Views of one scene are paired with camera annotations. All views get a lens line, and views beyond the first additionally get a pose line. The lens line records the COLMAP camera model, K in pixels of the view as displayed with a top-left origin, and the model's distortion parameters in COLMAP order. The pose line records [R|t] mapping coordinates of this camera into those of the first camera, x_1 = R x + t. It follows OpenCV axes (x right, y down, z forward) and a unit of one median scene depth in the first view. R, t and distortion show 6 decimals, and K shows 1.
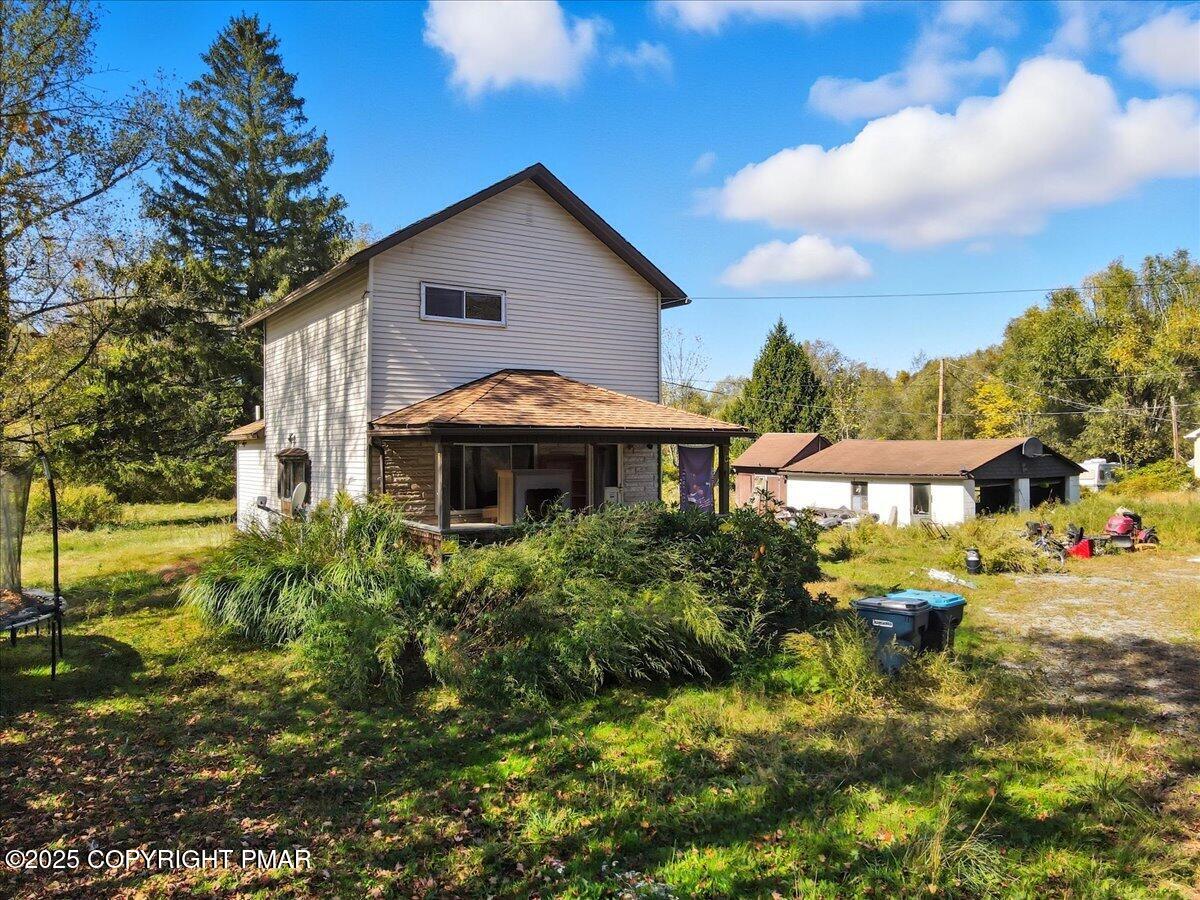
lens RADIAL K [[880.6, 0, 598.0], [0, 880.6, 449.1], [0, 0, 1]] dist [0.003645, 0.021534]
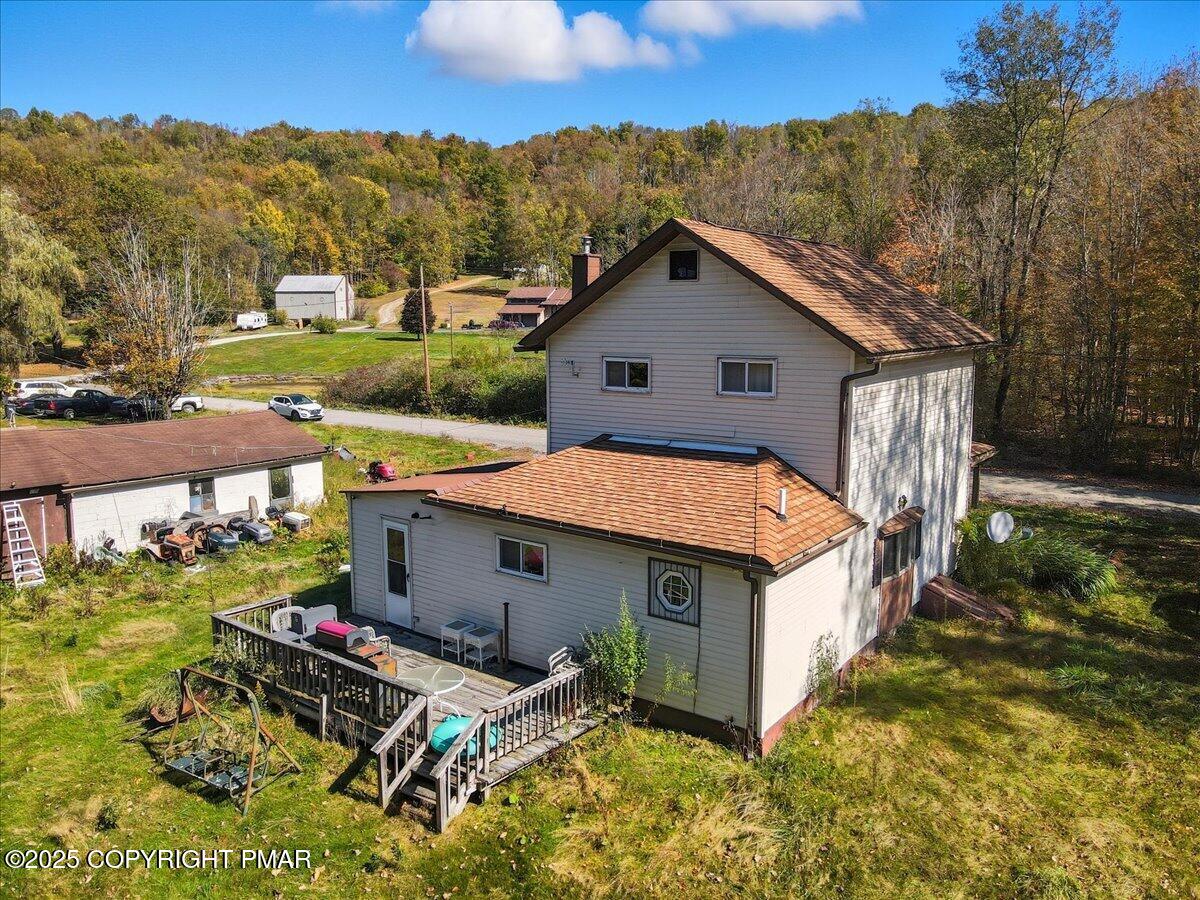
lens RADIAL K [[880.6, 0, 598.0], [0, 880.6, 449.1], [0, 0, 1]] dist [0.003645, 0.021534]
pose [[-0.348666, -0.131582, 0.927965, -1.205123], [0.002838, 0.989943, 0.141437, -0.214146], [-0.937243, 0.051948, -0.344786, 1.831110]]
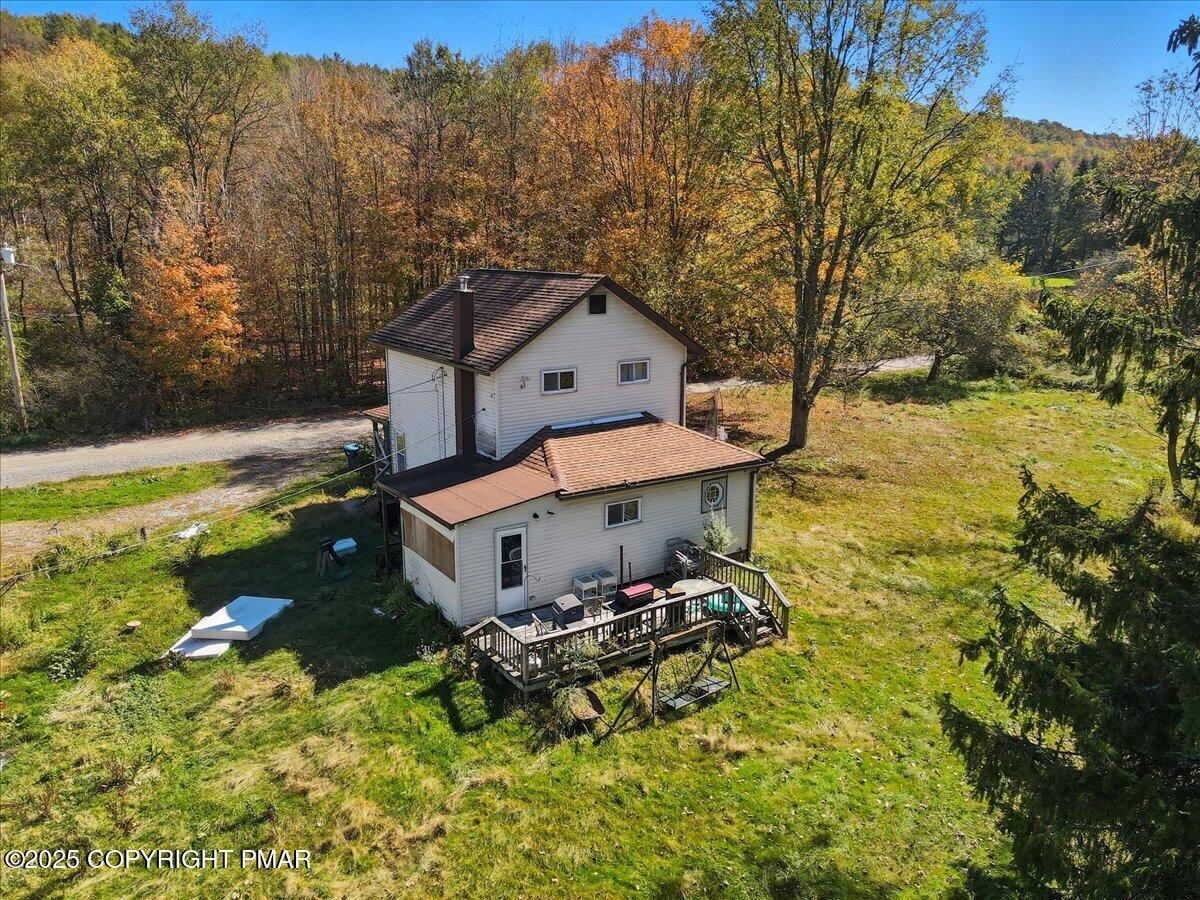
lens RADIAL K [[880.6, 0, 598.0], [0, 880.6, 449.1], [0, 0, 1]] dist [0.003645, 0.021534]
pose [[-0.999609, 0.013718, -0.024350, -0.297904], [0.007908, 0.974477, 0.224347, -0.367967], [0.026806, 0.224067, -0.974205, 2.860982]]
